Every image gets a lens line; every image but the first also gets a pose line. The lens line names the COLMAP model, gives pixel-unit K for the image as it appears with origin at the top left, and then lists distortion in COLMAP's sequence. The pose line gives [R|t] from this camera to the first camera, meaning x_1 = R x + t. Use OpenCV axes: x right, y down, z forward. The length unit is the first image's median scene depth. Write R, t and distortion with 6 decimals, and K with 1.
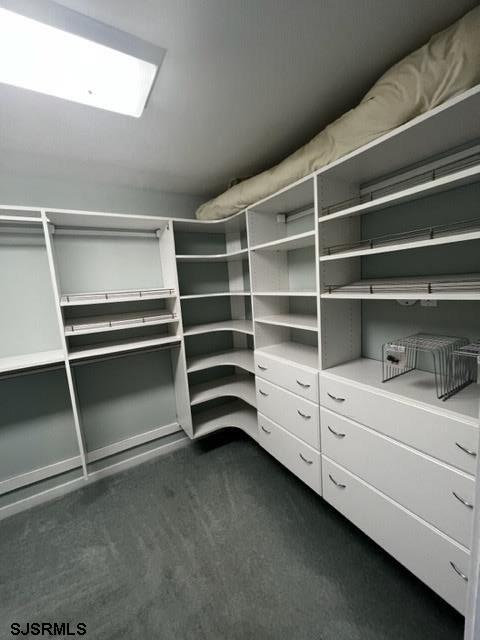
lens RADIAL K [[256.6, 0, 240.0], [0, 256.6, 319.2], [0, 0, 1]] dist [-0.003735, 0.001388]
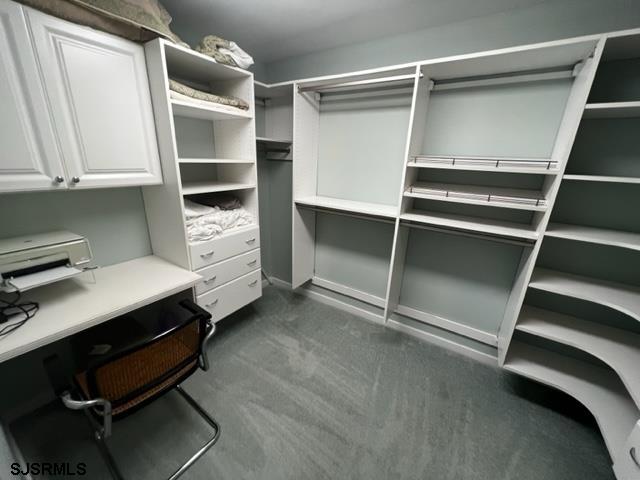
lens RADIAL K [[256.6, 0, 318.8], [0, 256.6, 239.4], [0, 0, 1]] dist [-0.003735, 0.001388]
pose [[0.418452, 0.352759, -0.836935, 0.106252], [-0.186306, 0.935235, 0.301041, -0.017241], [0.888925, 0.029955, 0.457072, 0.185792]]
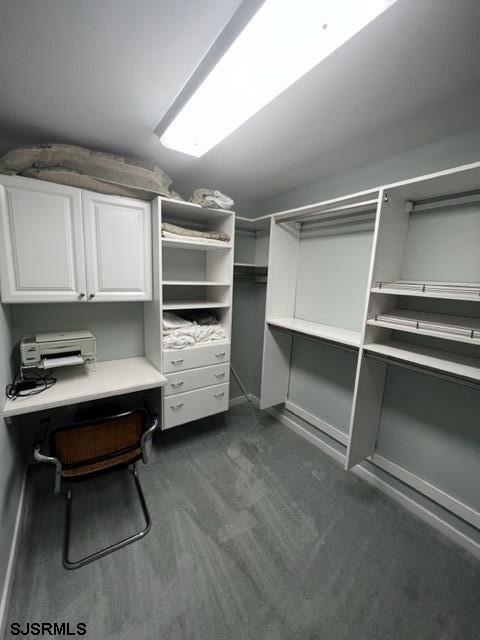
lens RADIAL K [[256.6, 0, 240.9], [0, 256.6, 318.9], [0, 0, 1]] dist [-0.003735, 0.001388]
pose [[0.039406, 0.234760, -0.971254, 0.192400], [-0.178053, 0.958103, 0.224357, -0.071293], [0.983232, 0.164093, 0.079555, 0.402757]]
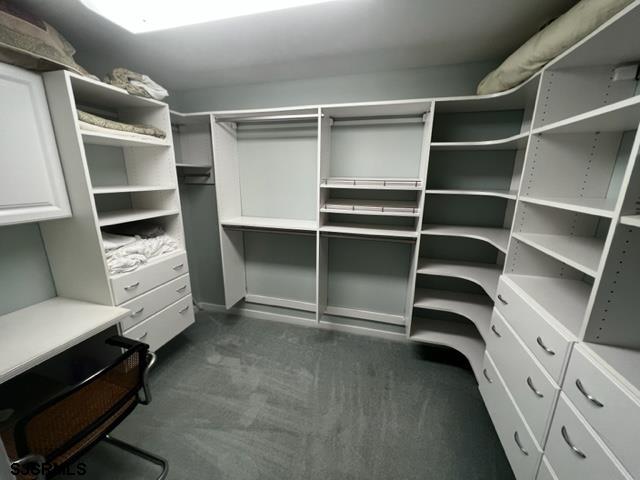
lens RADIAL K [[256.6, 0, 318.7], [0, 256.6, 239.7], [0, 0, 1]] dist [-0.003735, 0.001388]
pose [[0.677119, 0.246977, -0.693190, 0.190754], [-0.154594, 0.968717, 0.194135, -0.038964], [0.719451, -0.024290, 0.694118, 0.105355]]
